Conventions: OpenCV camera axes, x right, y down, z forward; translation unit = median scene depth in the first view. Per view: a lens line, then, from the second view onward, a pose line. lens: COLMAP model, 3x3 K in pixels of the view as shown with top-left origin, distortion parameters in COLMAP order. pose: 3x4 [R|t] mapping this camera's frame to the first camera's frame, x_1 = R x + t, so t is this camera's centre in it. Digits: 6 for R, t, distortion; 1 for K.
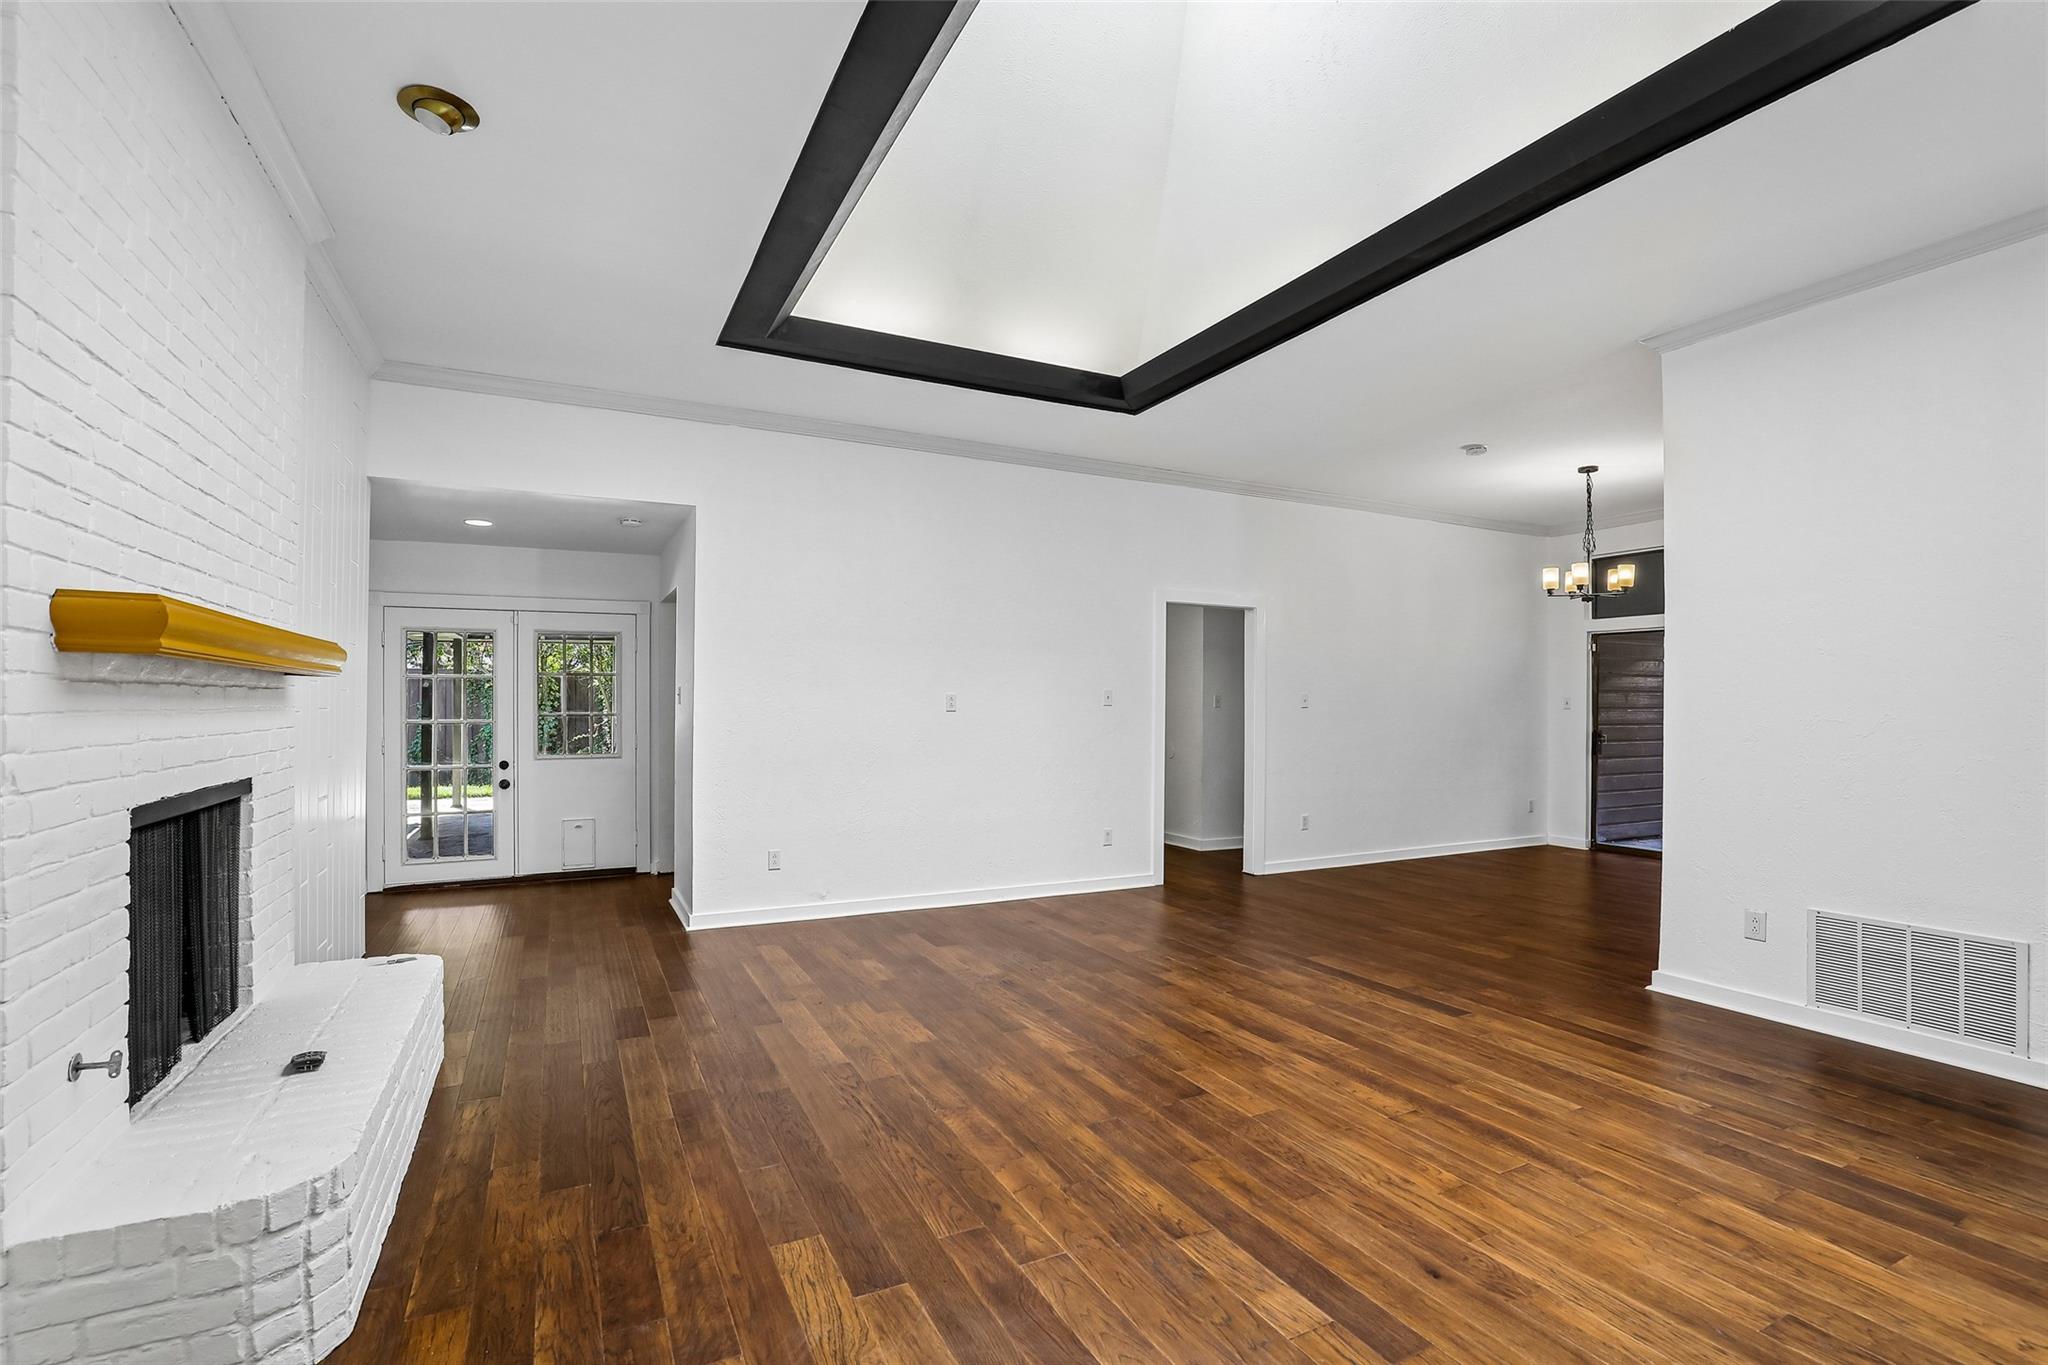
lens RADIAL K [[962.3, 0, 1034.8], [0, 962.3, 694.7], [0, 0, 1]] dist [-0.021466, 0.005355]
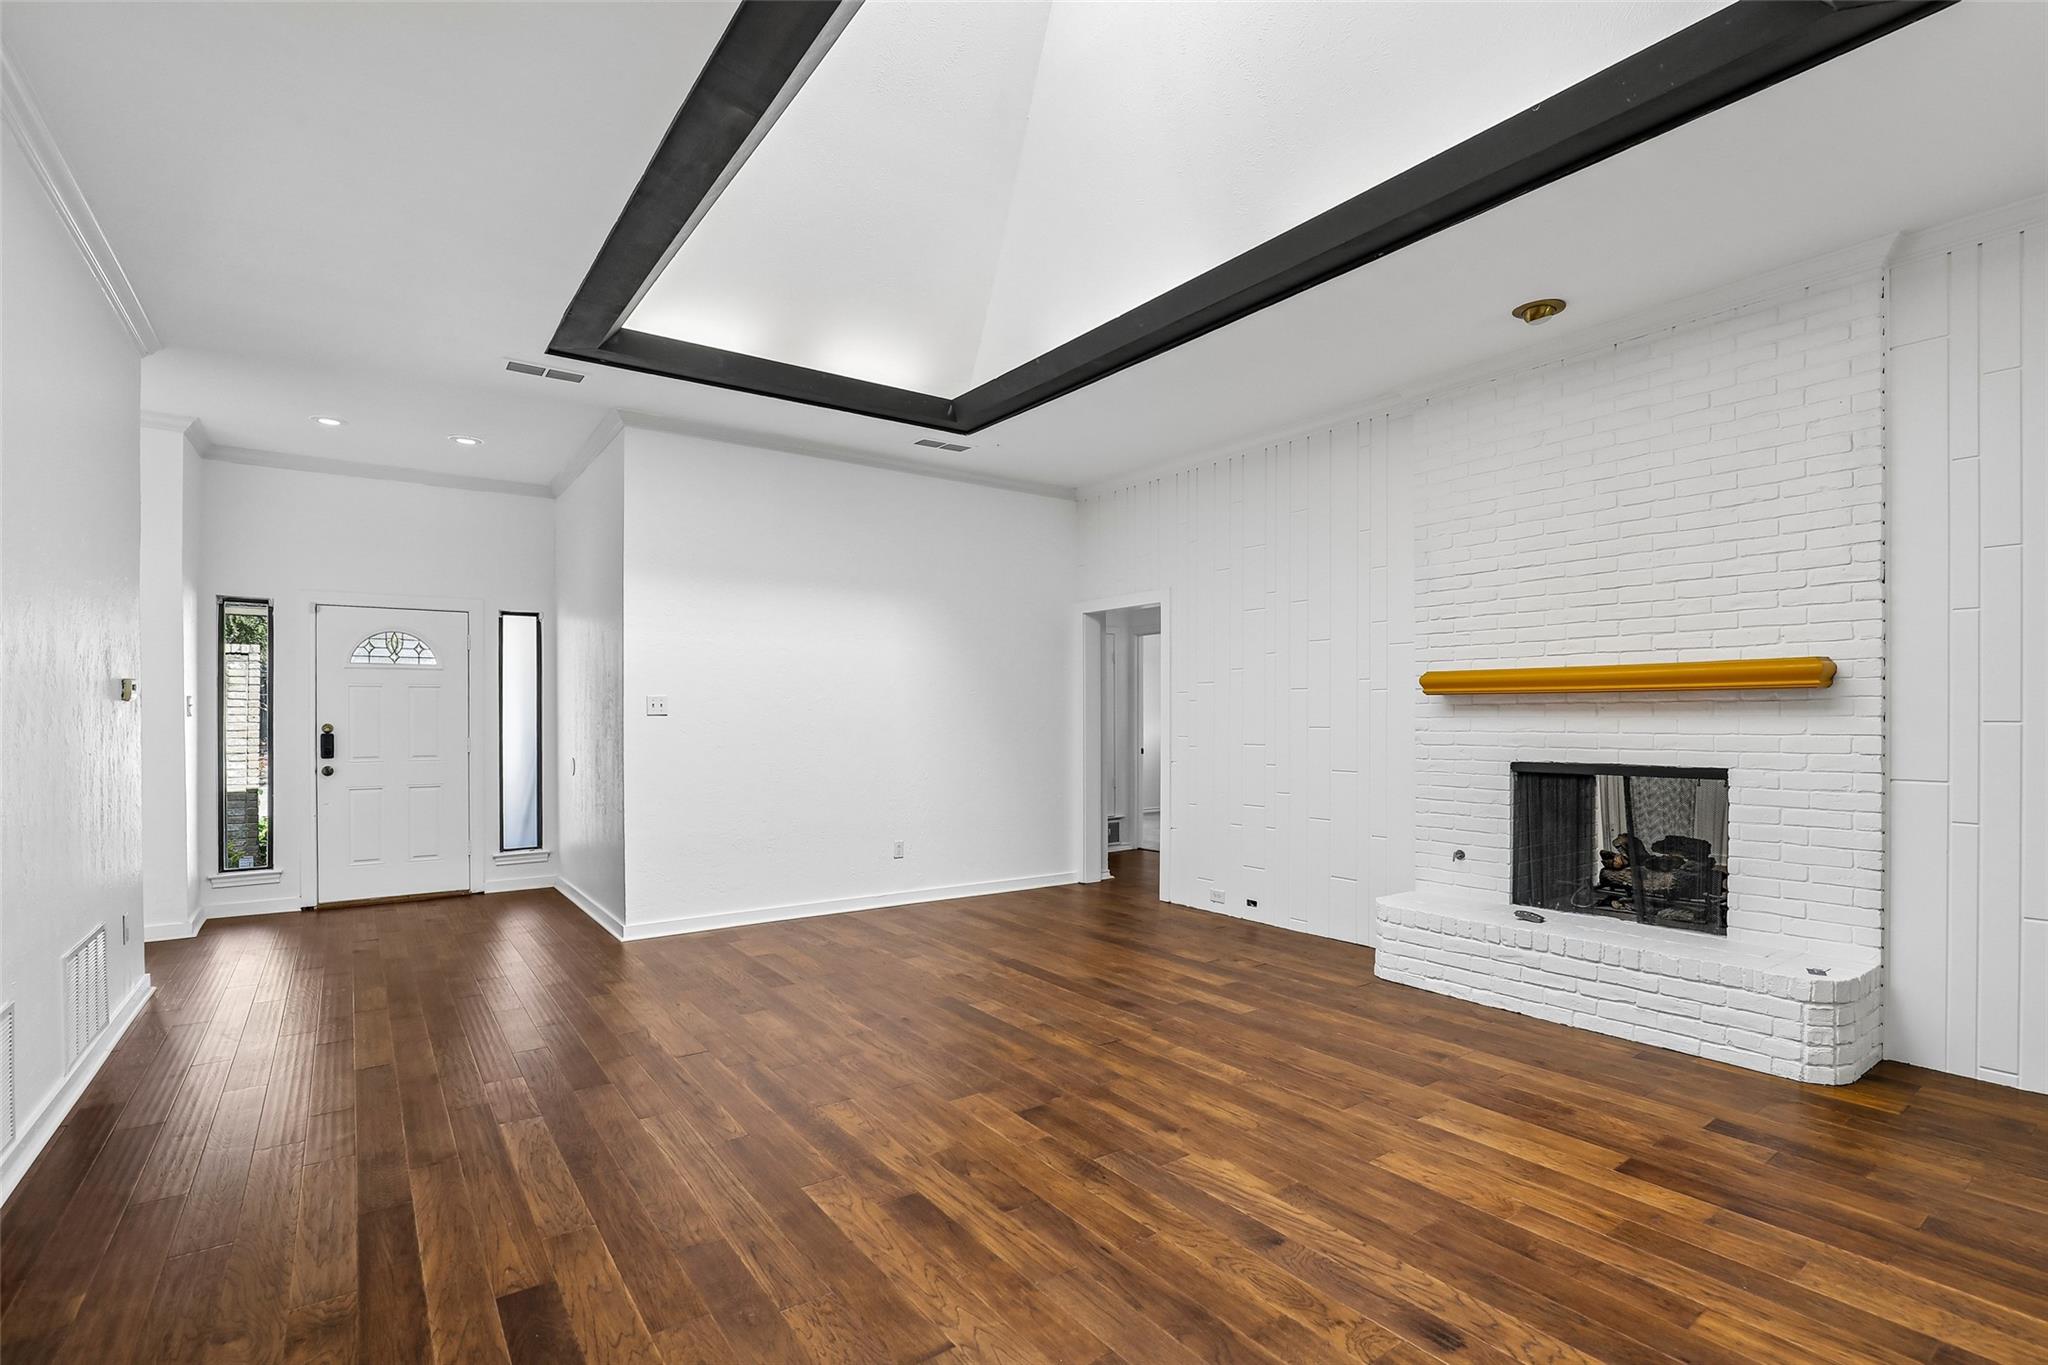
lens RADIAL K [[962.3, 0, 1025.6], [0, 962.3, 703.9], [0, 0, 1]] dist [-0.021466, 0.005355]
pose [[-0.989035, -0.006596, -0.147533, 0.311445], [-0.002836, 0.999666, -0.025681, 0.027266], [0.147653, -0.024981, -0.988724, 1.935328]]
